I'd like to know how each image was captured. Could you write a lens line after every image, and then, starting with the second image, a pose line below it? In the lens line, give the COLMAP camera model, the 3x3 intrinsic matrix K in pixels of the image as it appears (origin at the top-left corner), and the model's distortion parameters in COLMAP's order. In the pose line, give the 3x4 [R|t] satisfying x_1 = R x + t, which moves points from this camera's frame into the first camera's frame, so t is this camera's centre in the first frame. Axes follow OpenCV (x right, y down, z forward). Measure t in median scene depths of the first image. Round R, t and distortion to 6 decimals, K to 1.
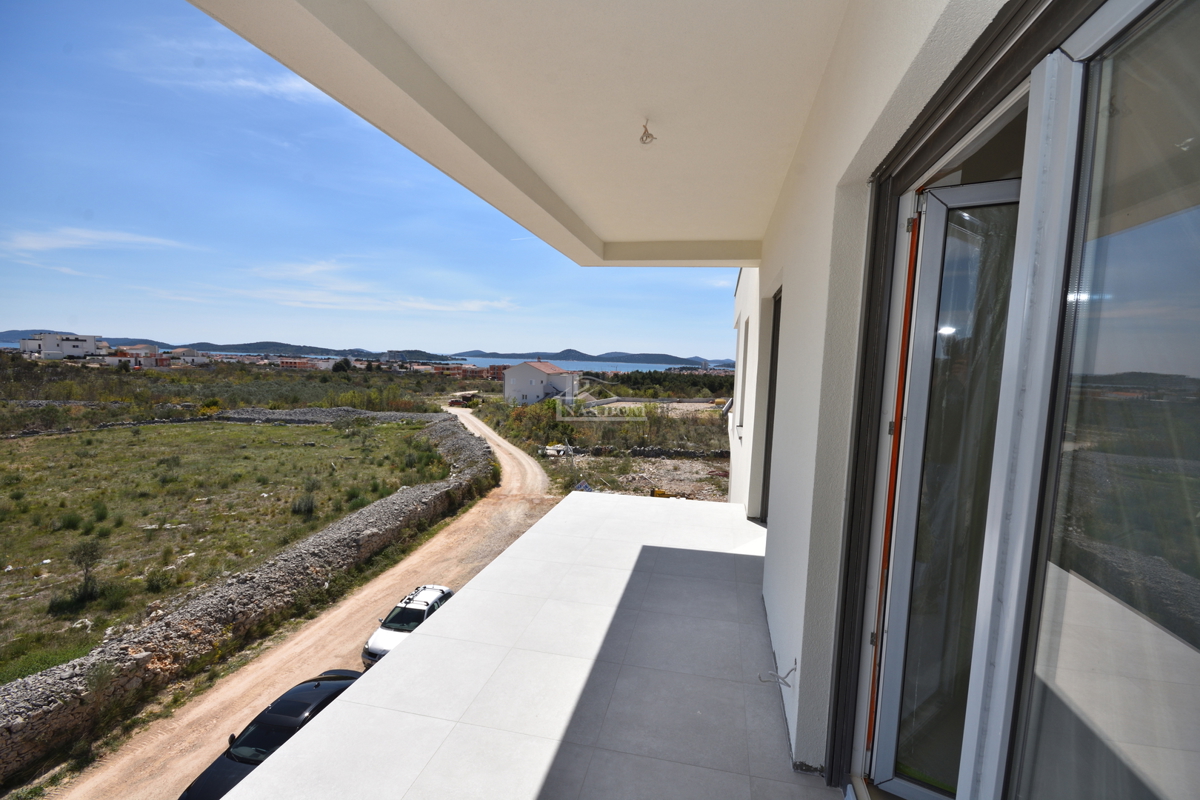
lens RADIAL K [[530.1, 0, 604.8], [0, 530.1, 409.9], [0, 0, 1]] dist [0.001816, 0.003688]
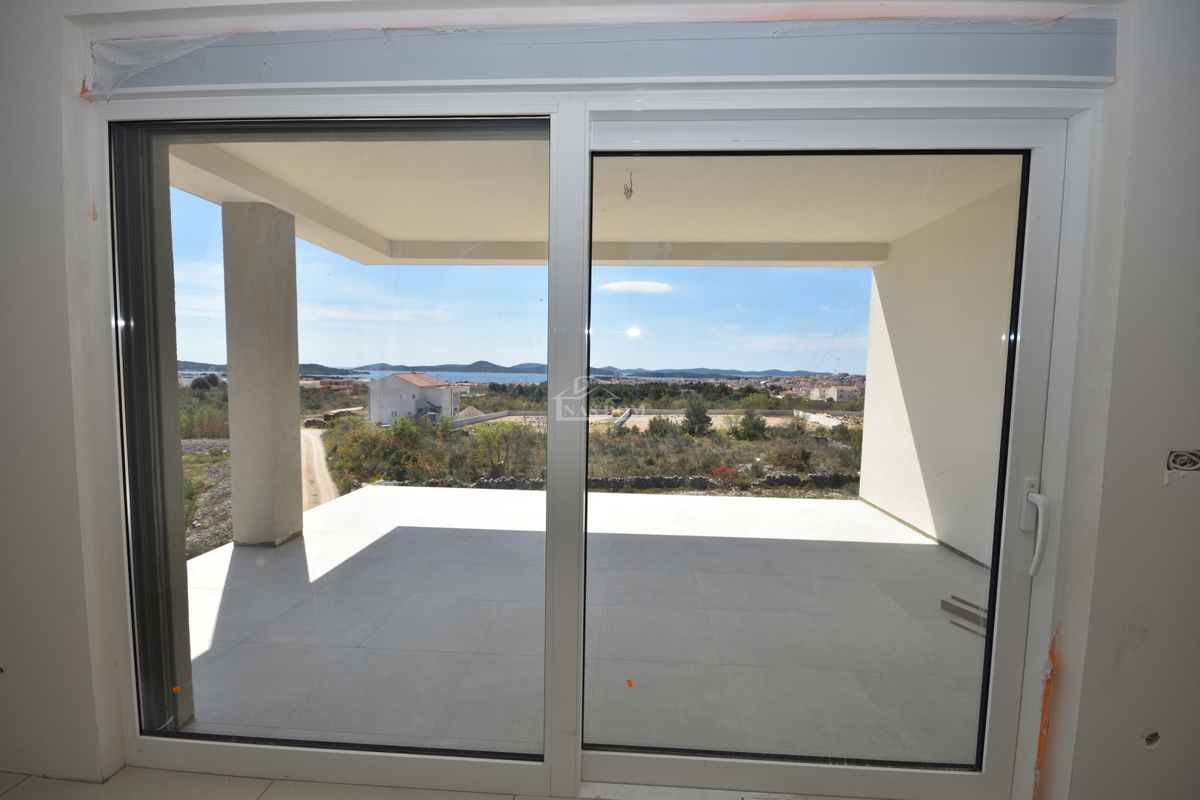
lens RADIAL K [[530.1, 0, 602.4], [0, 530.1, 412.3], [0, 0, 1]] dist [0.001816, 0.003688]
pose [[0.987649, -0.027973, 0.154166, 0.116084], [0.030327, 0.999456, -0.012938, -0.012642], [-0.153721, 0.017454, 0.987960, 0.199808]]
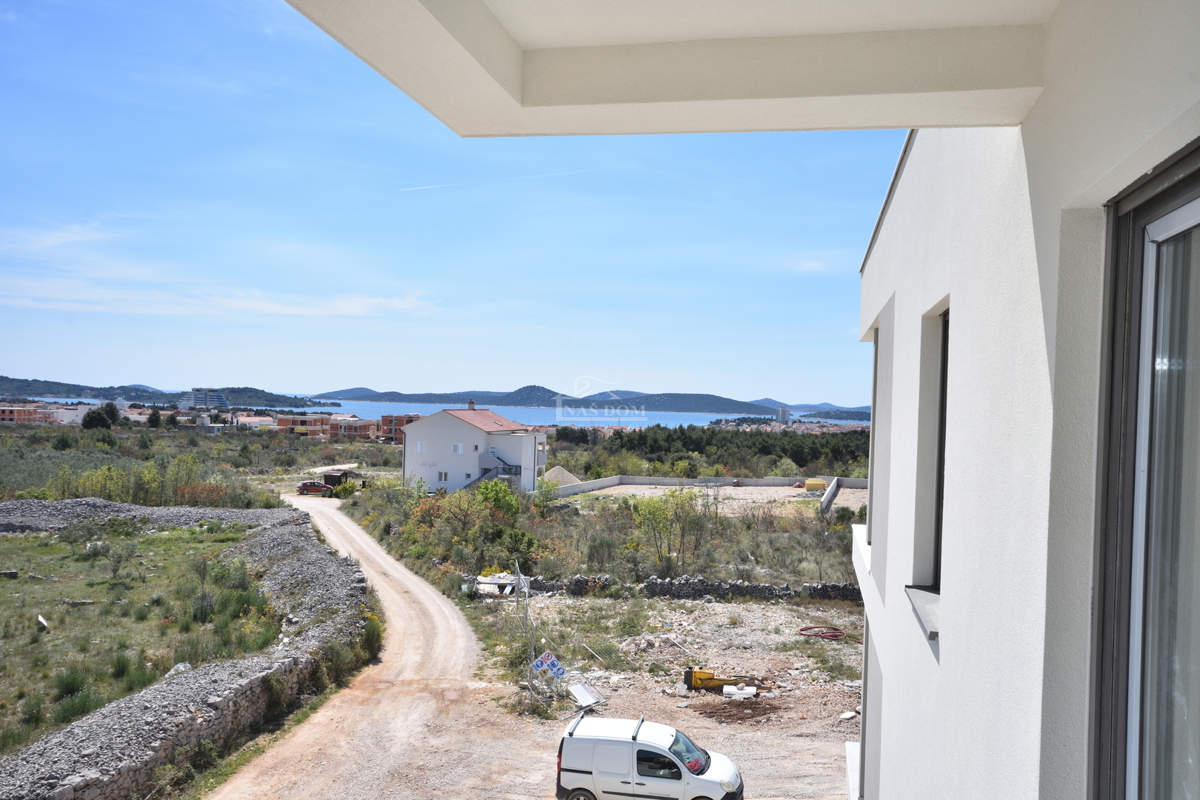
lens RADIAL K [[986.5, 0, 605.0], [0, 986.5, 405.9], [0, 0, 1]] dist [0.017551, 0.032501]
pose [[0.999972, -0.001768, 0.007287, 0.004568], [0.002439, 0.995654, -0.093100, -0.005603], [-0.007090, 0.093115, 0.995630, 0.046856]]
